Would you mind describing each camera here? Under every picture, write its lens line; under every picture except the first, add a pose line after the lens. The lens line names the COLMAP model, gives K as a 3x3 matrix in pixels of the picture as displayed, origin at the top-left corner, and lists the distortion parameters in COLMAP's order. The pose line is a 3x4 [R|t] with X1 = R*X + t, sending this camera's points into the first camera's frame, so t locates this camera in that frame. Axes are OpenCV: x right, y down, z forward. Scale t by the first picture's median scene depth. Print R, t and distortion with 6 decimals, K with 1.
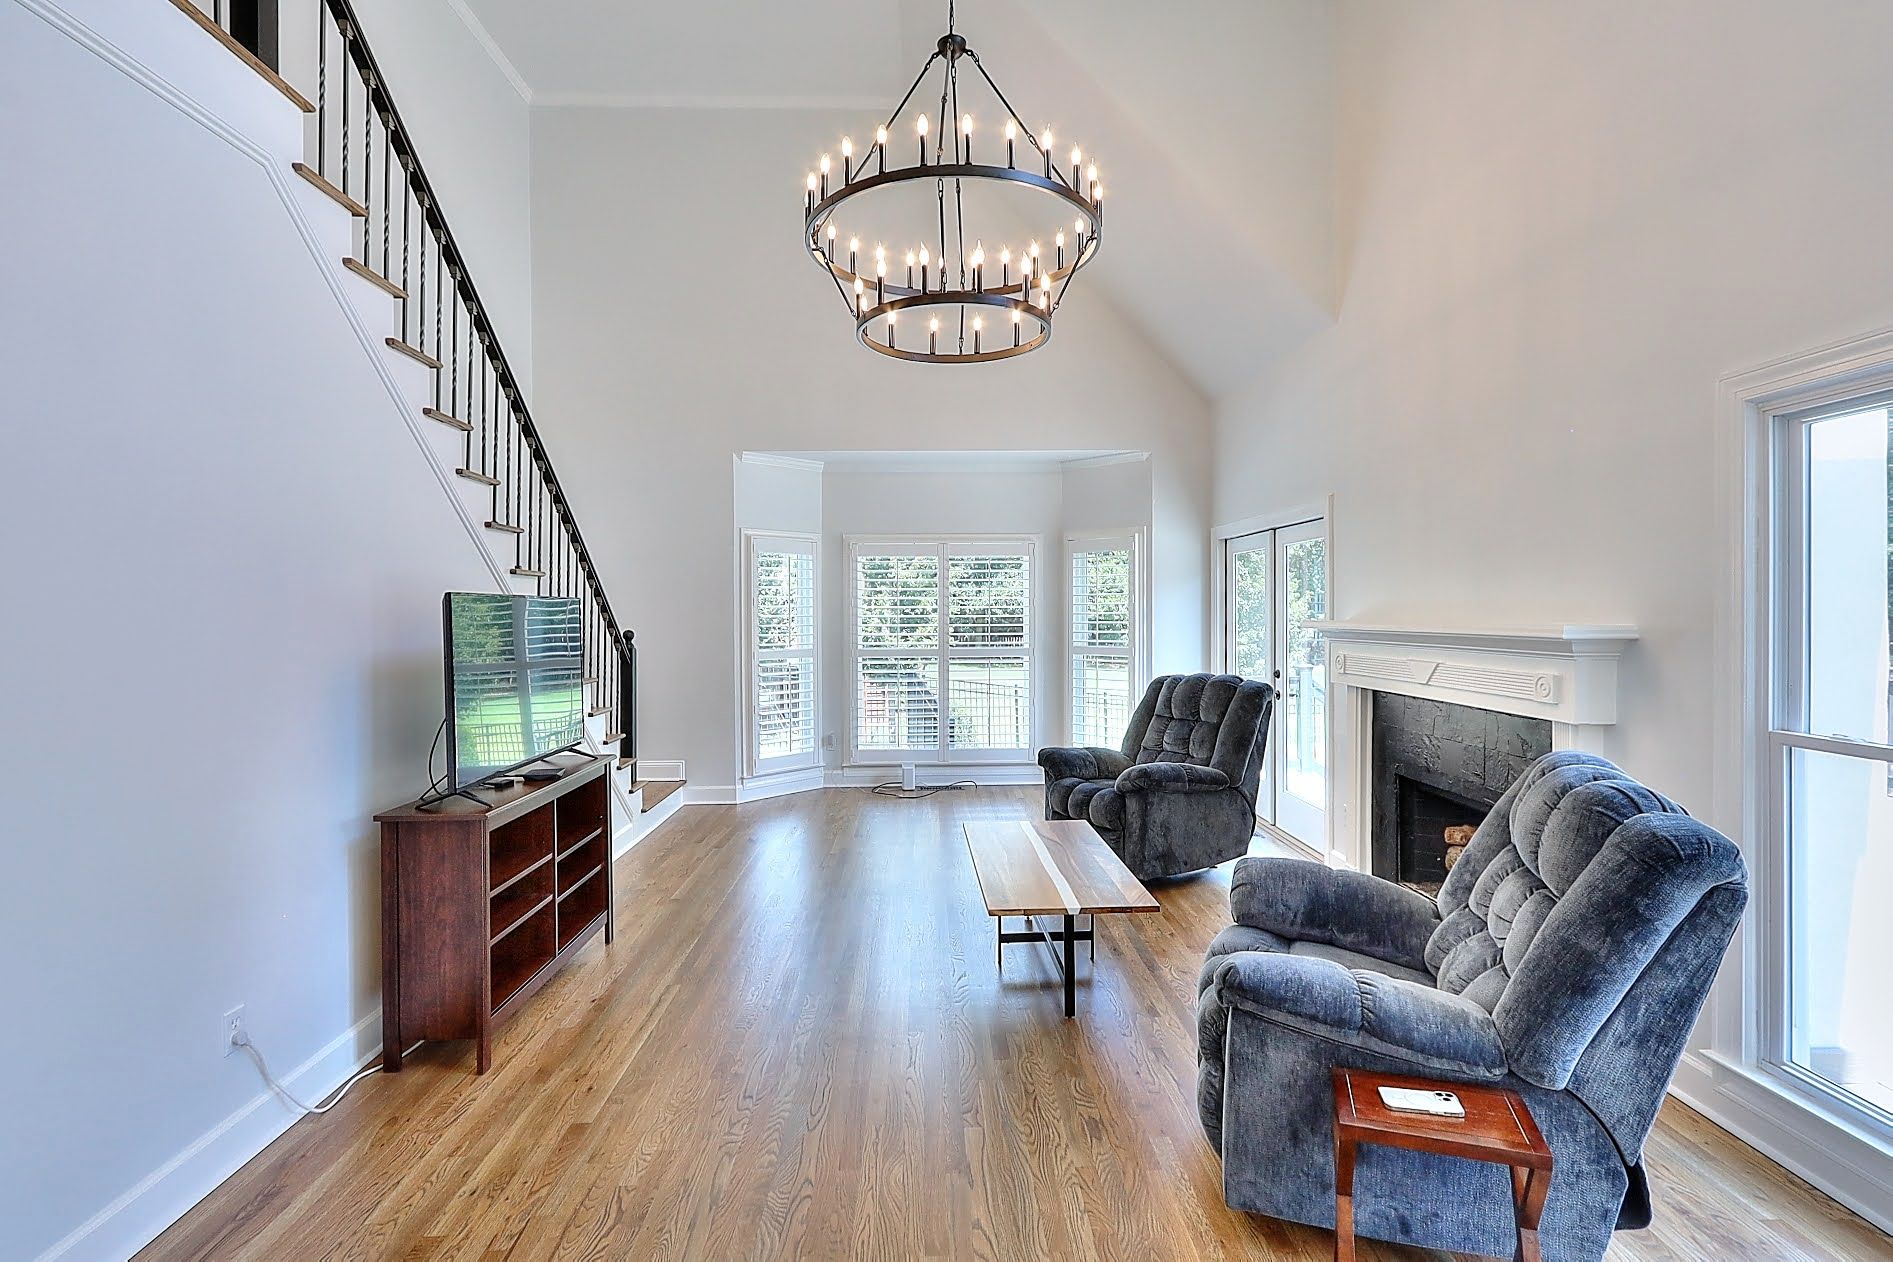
lens RADIAL K [[868.7, 0, 972.0], [0, 868.7, 623.0], [0, 0, 1]] dist [0.003299, 0.000114]
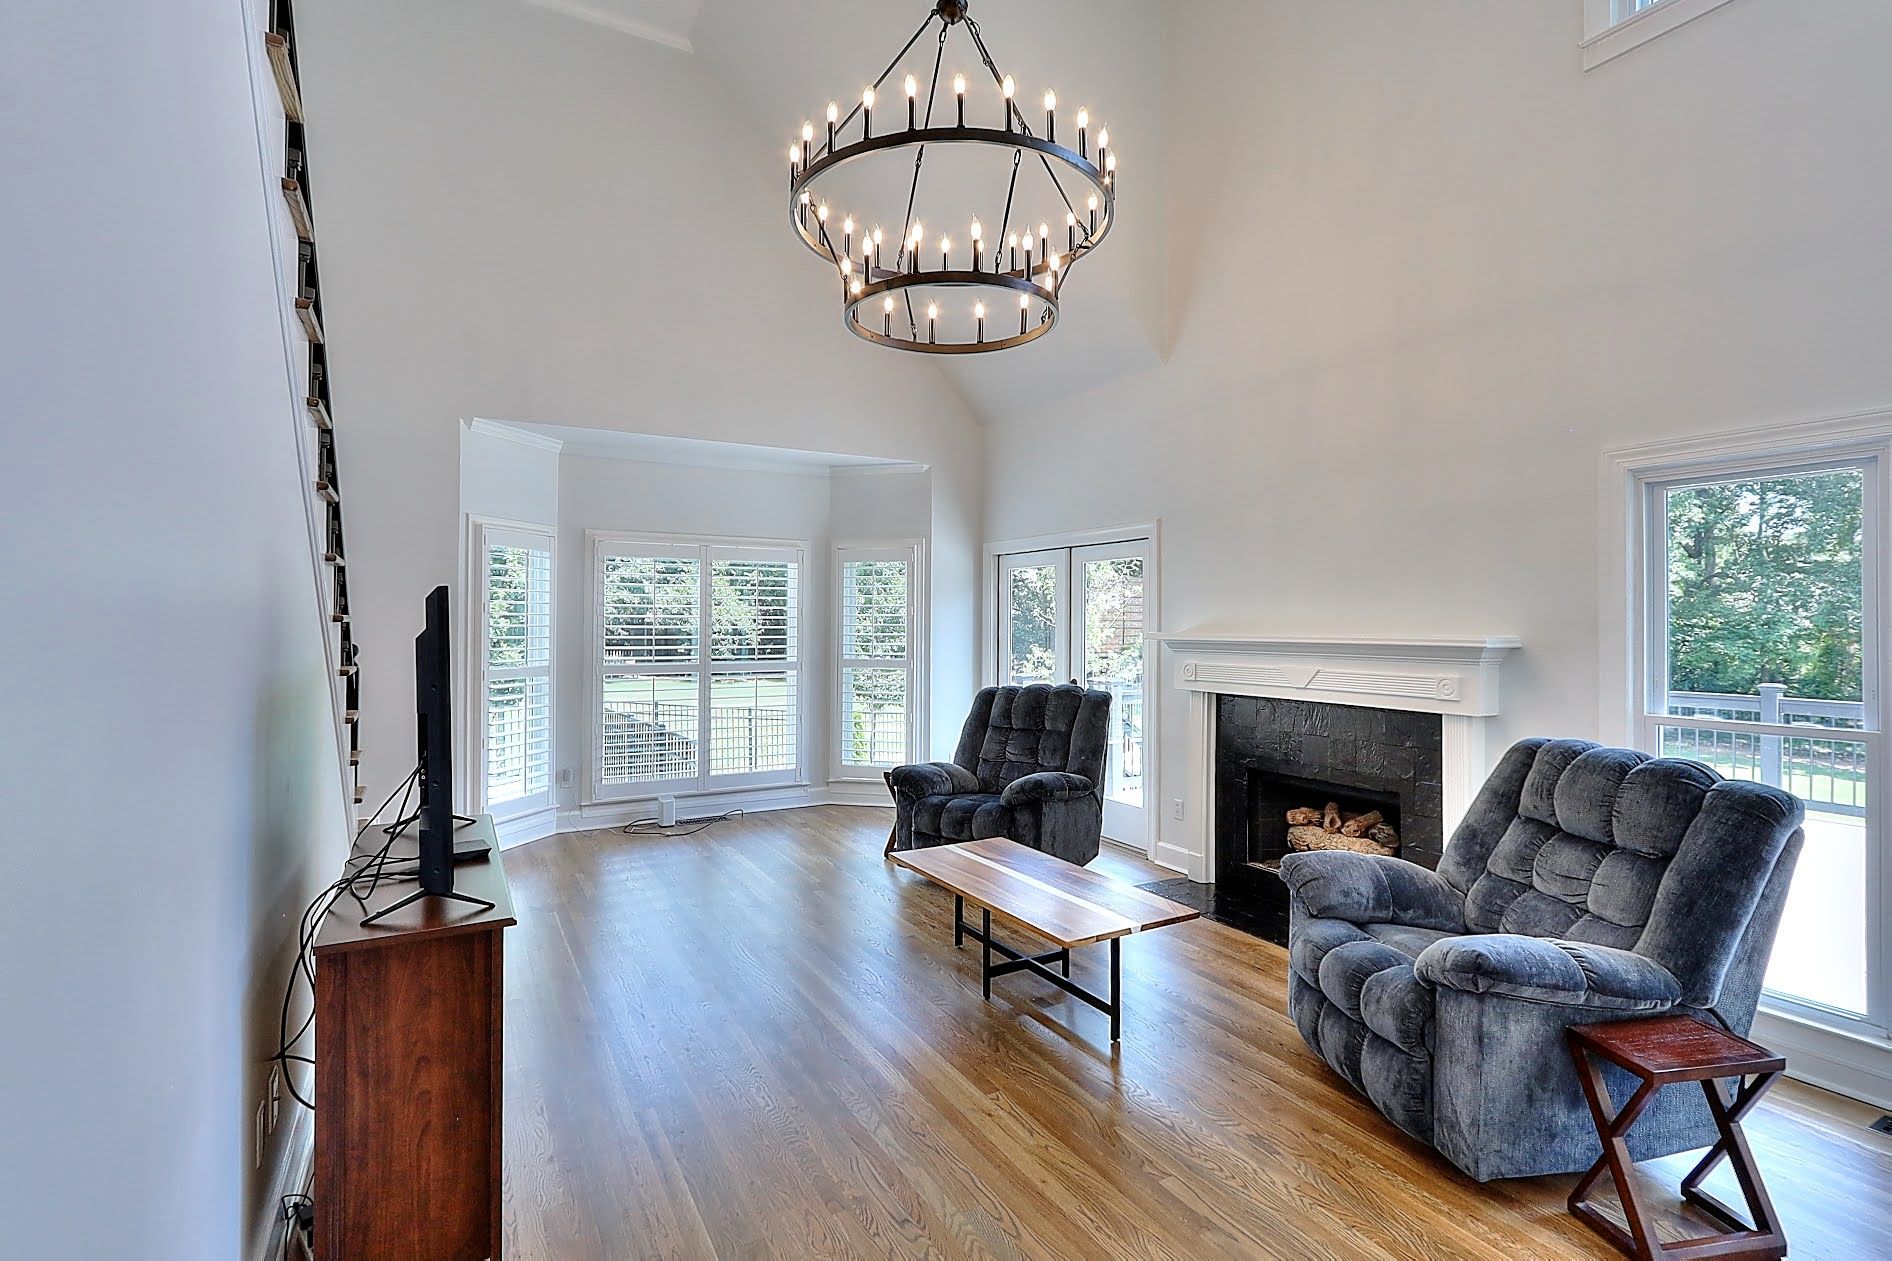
lens RADIAL K [[868.2, 0, 953.3], [0, 868.2, 621.4], [0, 0, 1]] dist [0.003299, 0.000114]
pose [[0.891013, 0.008800, 0.453893, -0.337191], [-0.001409, 0.999861, -0.016621, 0.001534], [-0.453977, 0.014170, 0.890901, 0.144806]]
